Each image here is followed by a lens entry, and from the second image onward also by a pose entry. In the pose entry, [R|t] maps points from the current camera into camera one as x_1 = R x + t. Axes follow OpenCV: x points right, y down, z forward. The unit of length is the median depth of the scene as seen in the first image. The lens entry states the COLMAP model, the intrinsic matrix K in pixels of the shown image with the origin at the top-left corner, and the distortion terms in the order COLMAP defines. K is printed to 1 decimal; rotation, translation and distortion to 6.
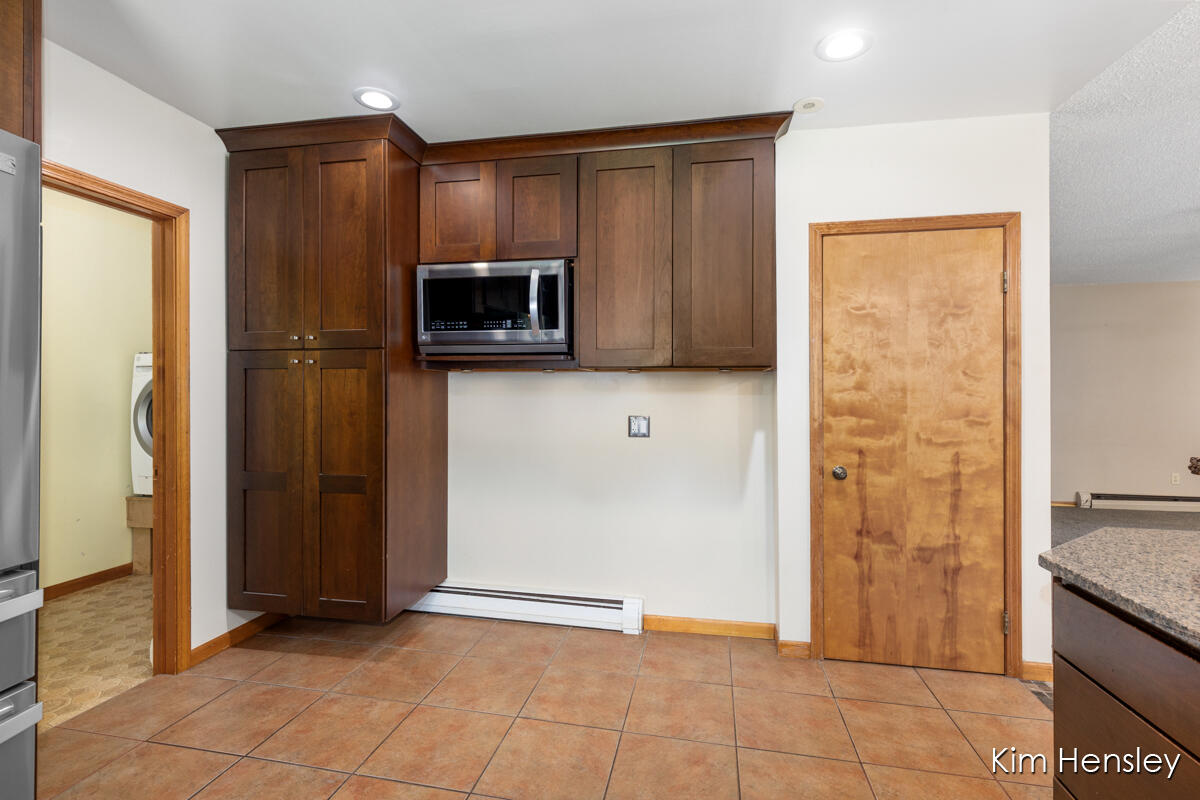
lens RADIAL K [[543.1, 0, 599.2], [0, 543.1, 394.5], [0, 0, 1]] dist [0.010370, -0.002634]
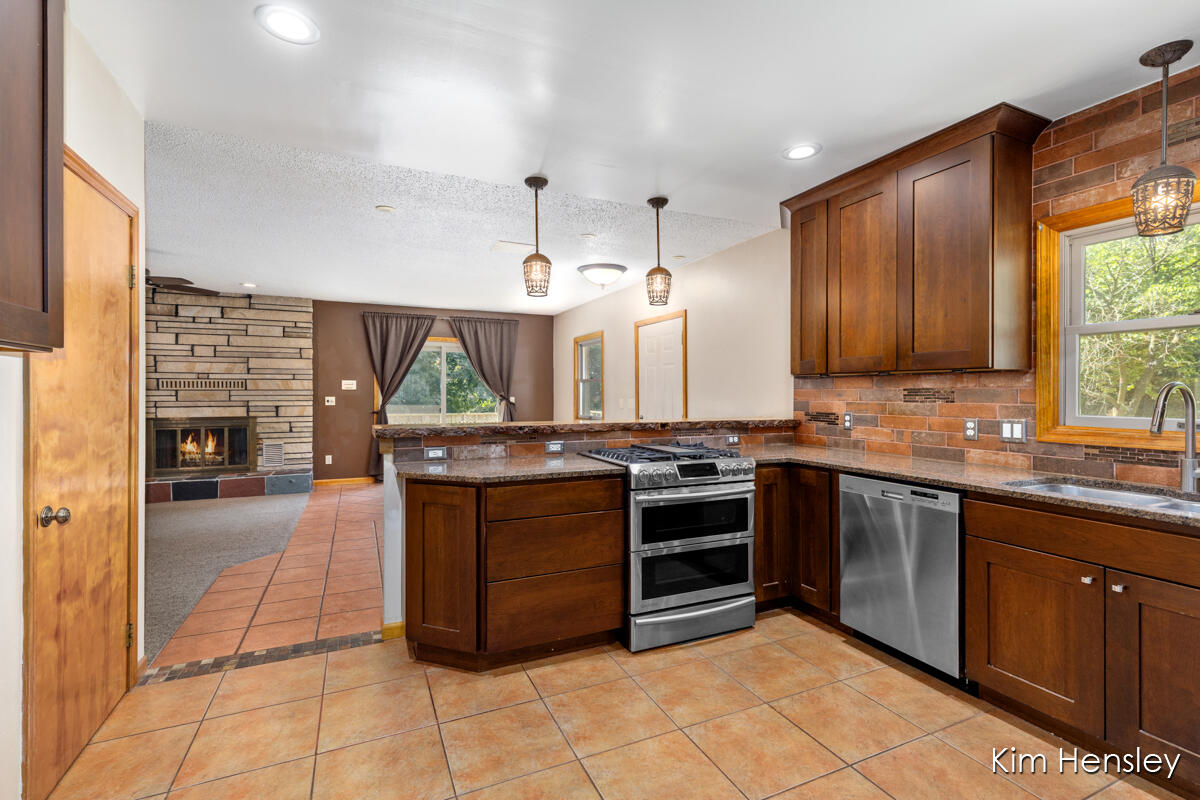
lens RADIAL K [[543.1, 0, 606.8], [0, 543.1, 393.2], [0, 0, 1]] dist [0.010370, -0.002634]
pose [[-0.591326, -0.002072, 0.806430, -0.515185], [-0.001584, 0.999998, 0.001408, -0.003966], [-0.806431, -0.000445, -0.591328, 0.899930]]
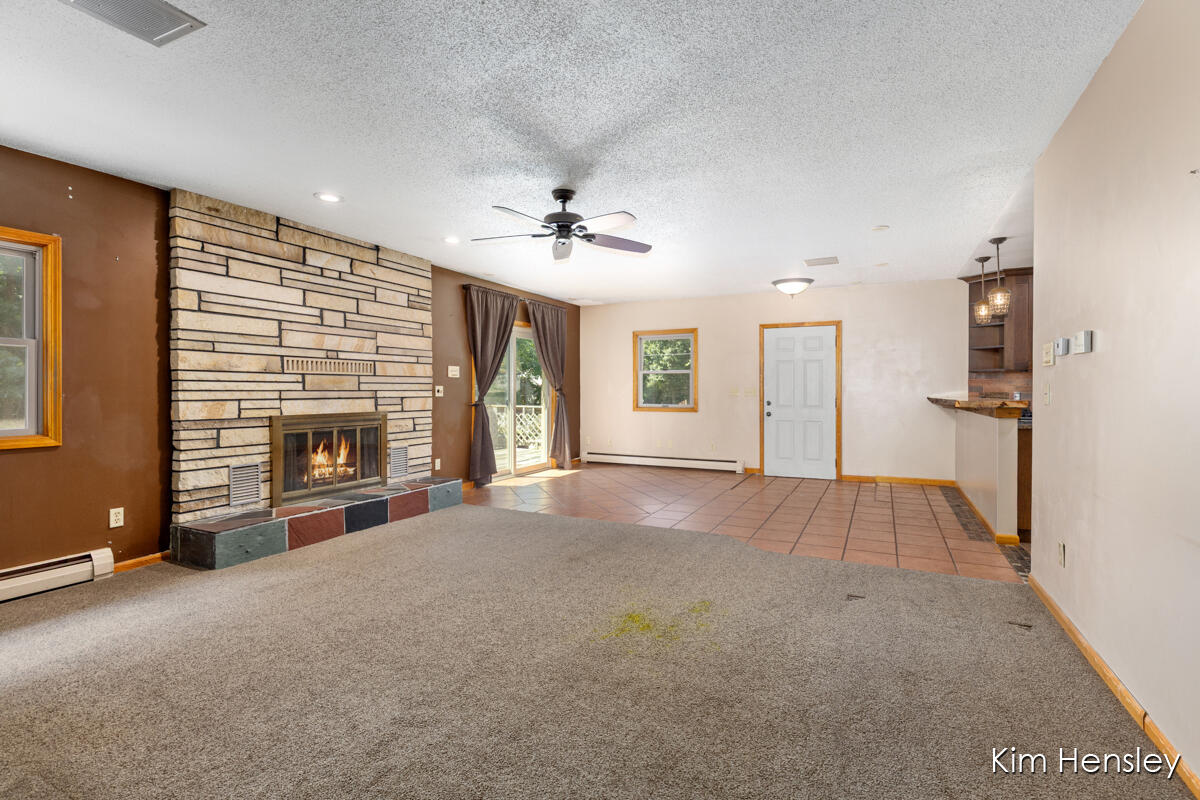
lens RADIAL K [[562.3, 0, 609.8], [0, 562.3, 392.2], [0, 0, 1]] dist [0.001945, -0.000655]
pose [[-0.969026, -0.002187, 0.246948, 1.484037], [-0.001087, 0.999989, 0.004589, 0.038851], [-0.246955, 0.004178, -0.969018, 2.593517]]
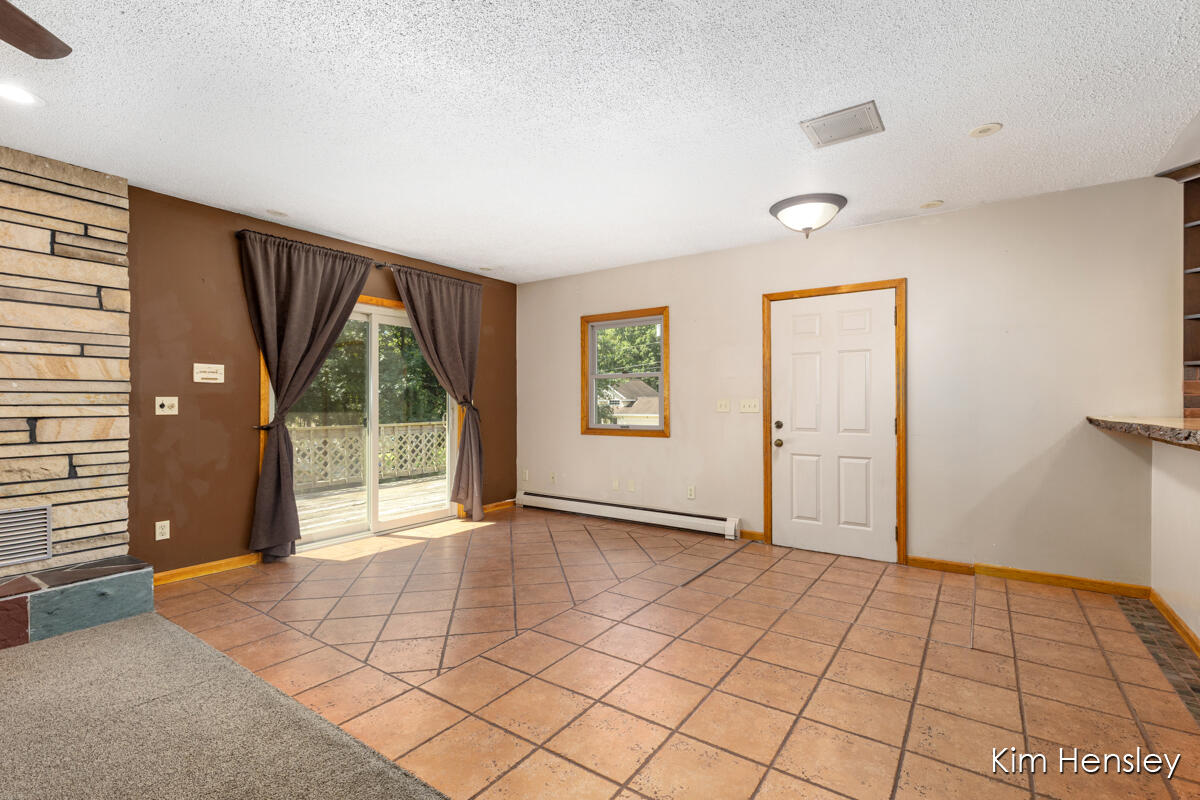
lens RADIAL K [[543.1, 0, 607.6], [0, 543.1, 399.3], [0, 0, 1]] dist [0.010370, -0.002634]
pose [[-0.919723, 0.001594, 0.392564, 1.208170], [0.000255, 0.999994, -0.003464, 0.034657], [-0.392567, -0.003086, -0.919718, 1.216312]]
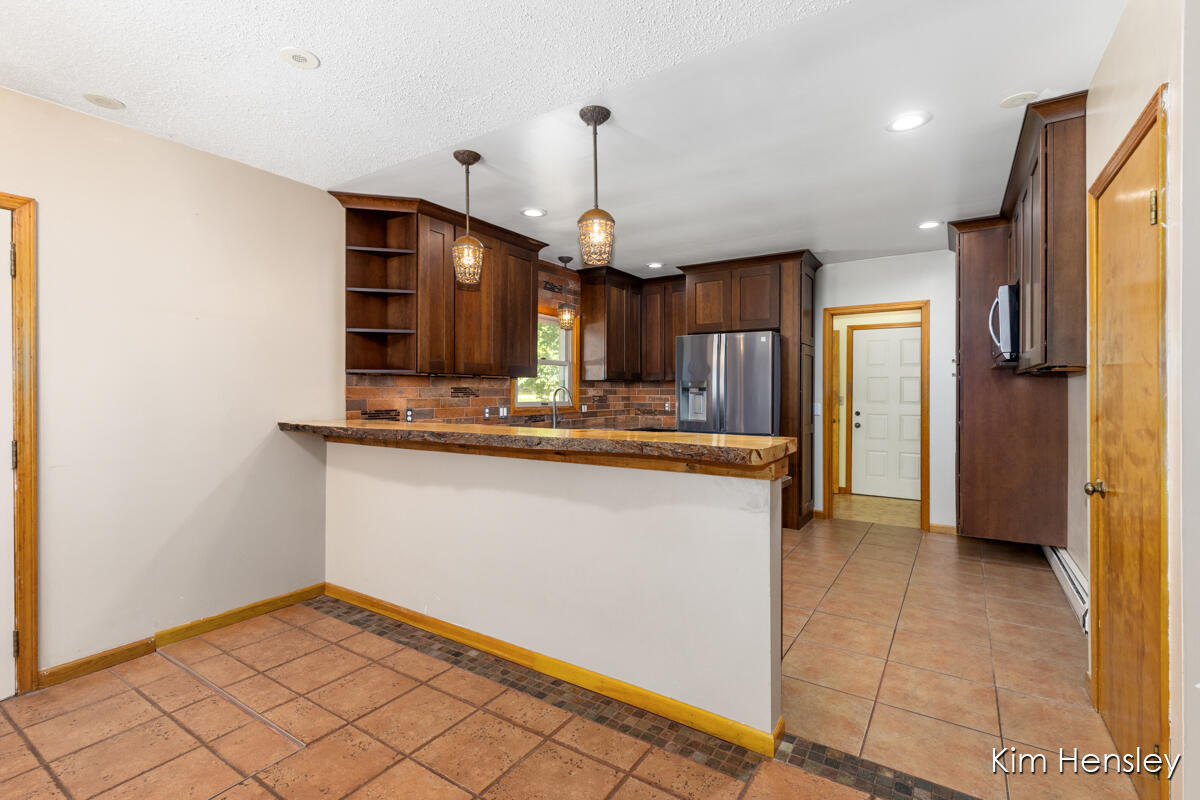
lens RADIAL K [[543.1, 0, 604.4], [0, 543.1, 397.6], [0, 0, 1]] dist [0.010370, -0.002634]
pose [[-0.368259, 0.007777, -0.929691, 1.547565], [-0.000039, 0.999965, 0.008380, 0.003747], [0.929723, 0.003122, -0.368246, 0.650586]]
